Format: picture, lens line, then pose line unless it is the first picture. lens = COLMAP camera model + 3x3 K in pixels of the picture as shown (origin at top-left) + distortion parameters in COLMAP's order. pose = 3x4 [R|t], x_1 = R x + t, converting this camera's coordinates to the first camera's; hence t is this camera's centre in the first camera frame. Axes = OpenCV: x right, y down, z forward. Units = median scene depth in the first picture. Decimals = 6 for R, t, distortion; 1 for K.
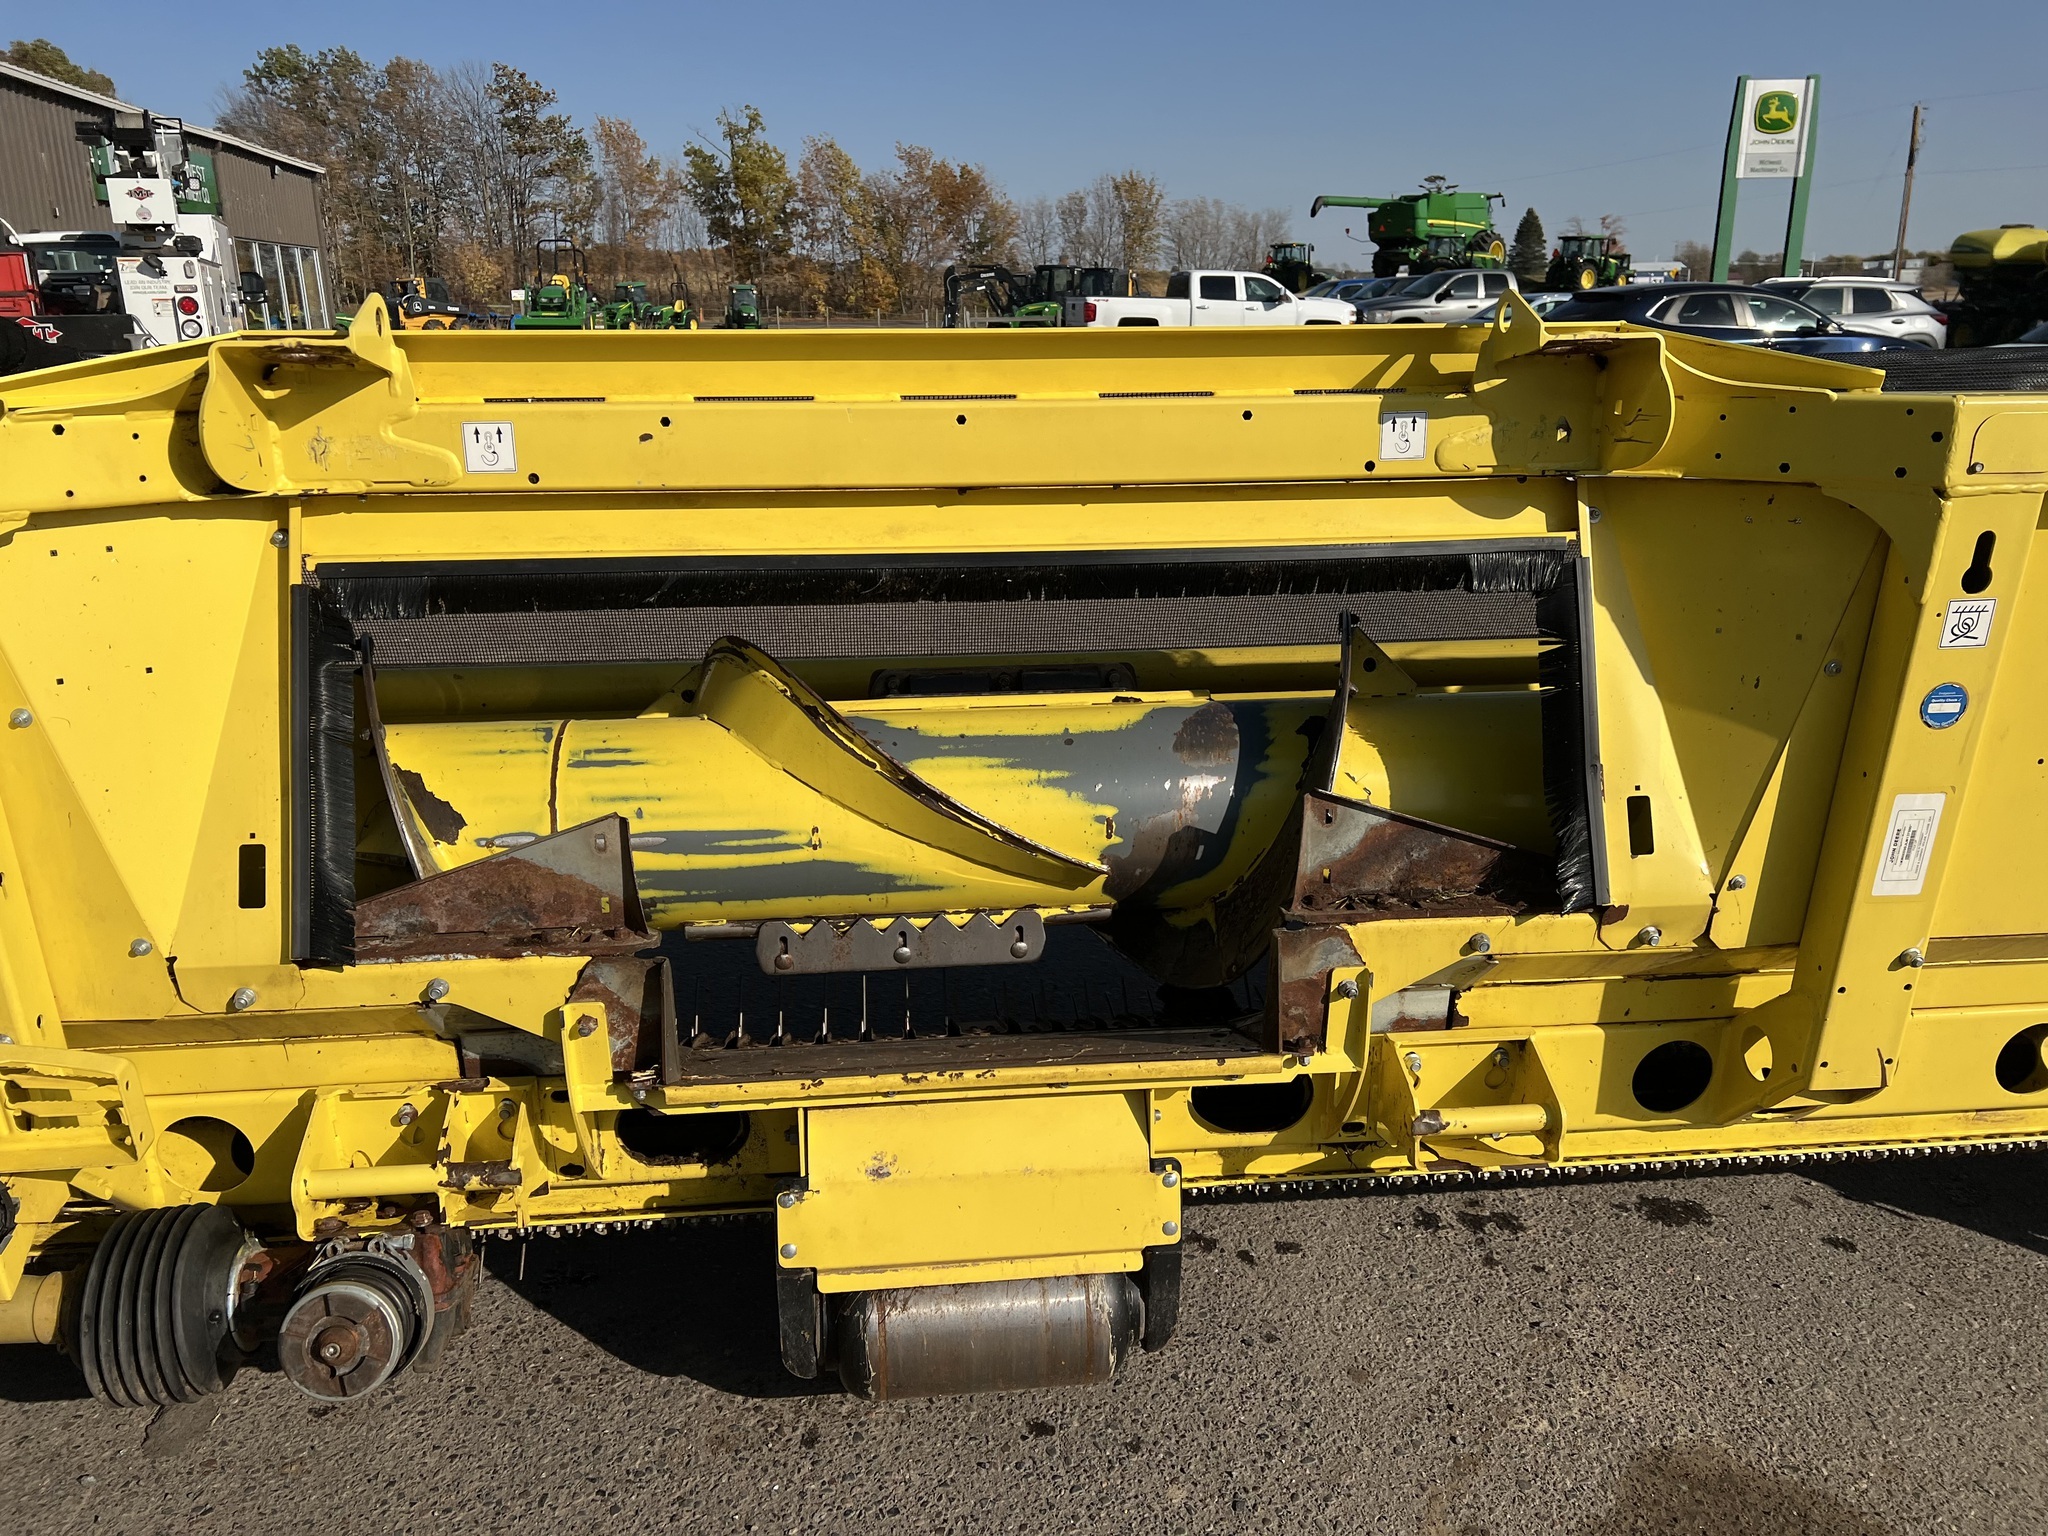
lens RADIAL K [[1547.7, 0, 1014.3], [0, 1547.7, 781.4], [0, 0, 1]] dist [0.053191, -0.059947]
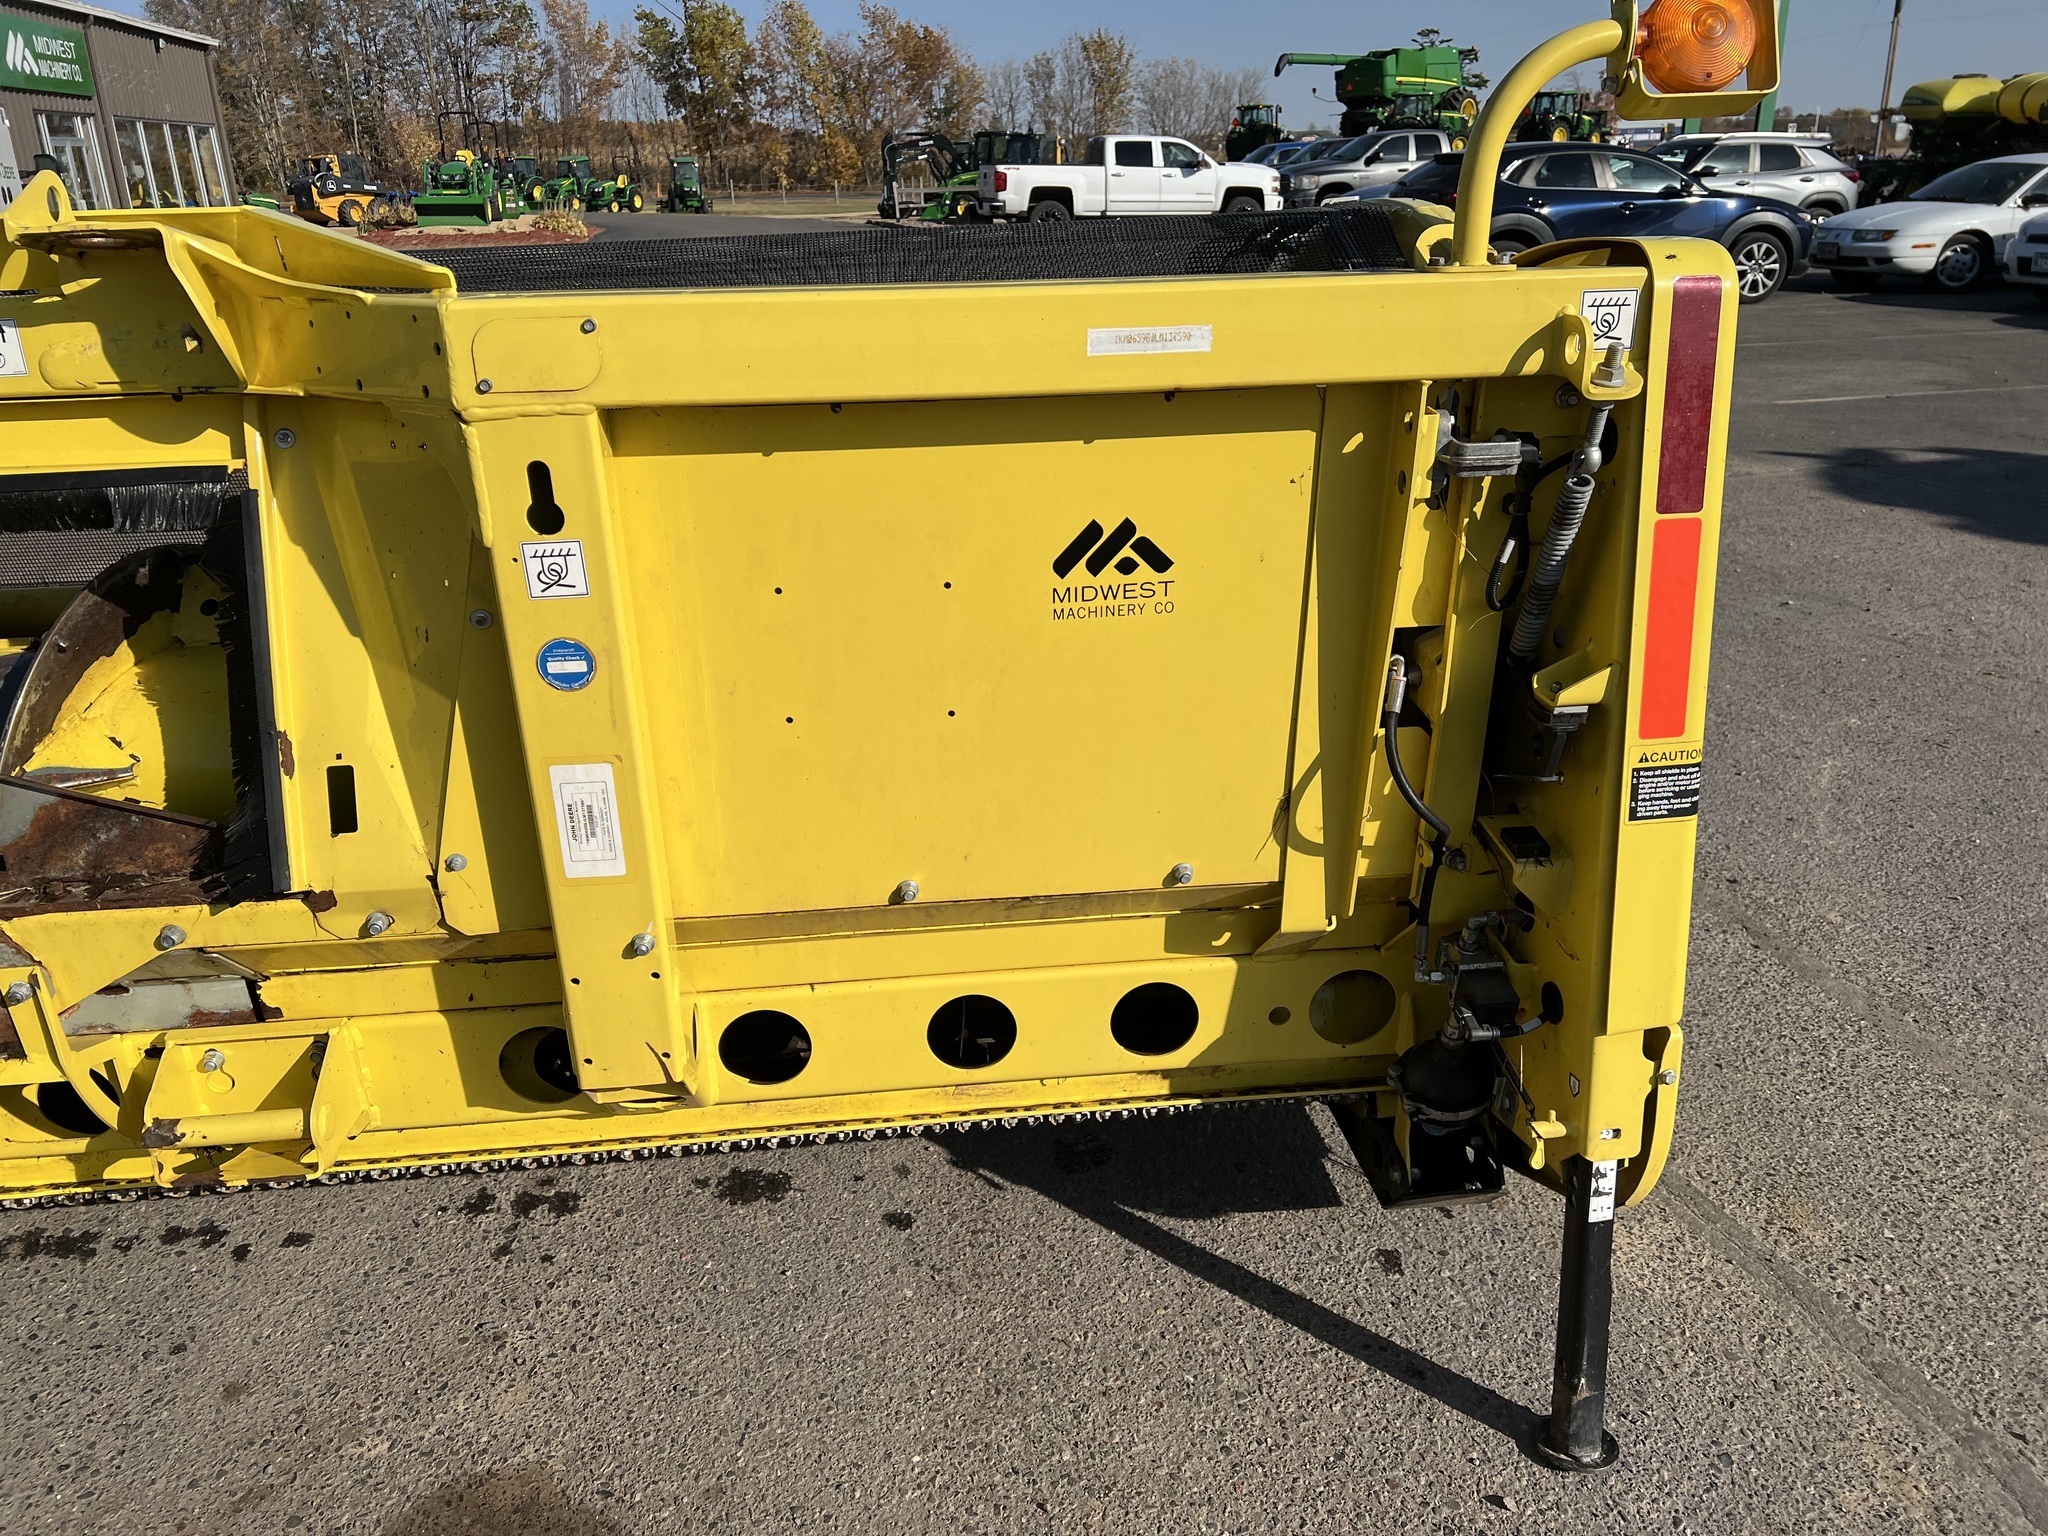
lens RADIAL K [[1547.7, 0, 1018.3], [0, 1547.7, 787.2], [0, 0, 1]] dist [0.053191, -0.059947]
pose [[0.999854, -0.016859, 0.002636, 0.752367], [0.016603, 0.996848, 0.077583, -0.038798], [-0.003936, -0.077528, 0.996982, 0.125152]]
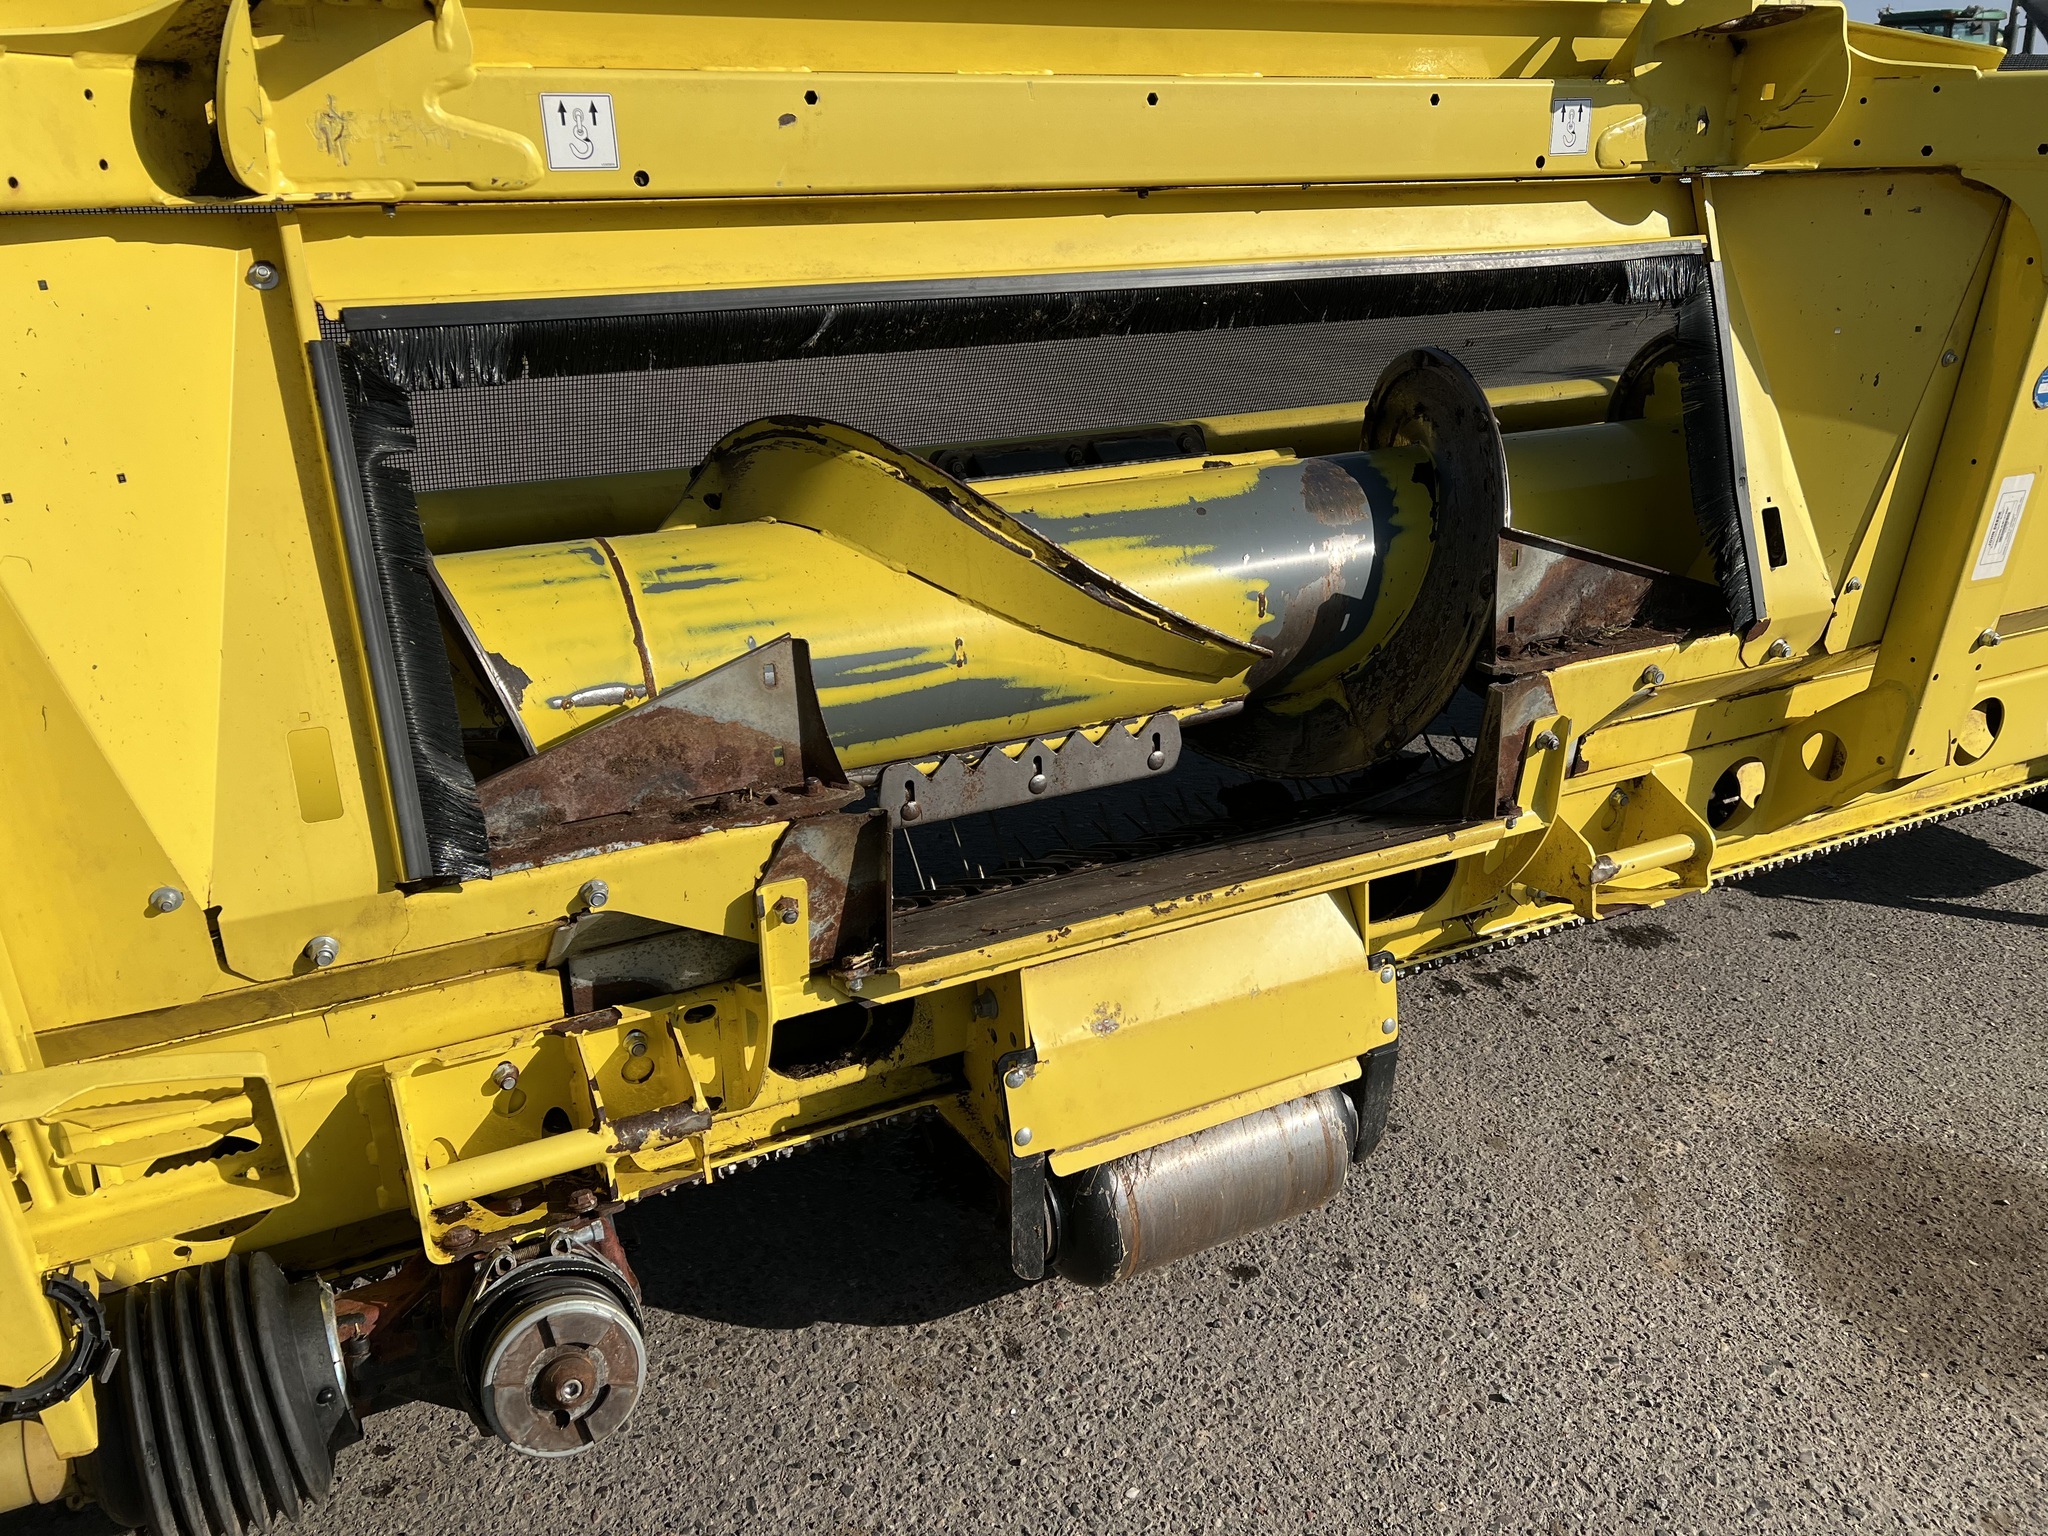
lens RADIAL K [[1547.7, 0, 1043.6], [0, 1547.7, 783.7], [0, 0, 1]] dist [0.053191, -0.059947]
pose [[0.930012, -0.142639, 0.338720, -0.378414], [0.114264, 0.988159, 0.102396, 0.027449], [-0.349315, -0.056526, 0.935299, 0.216131]]
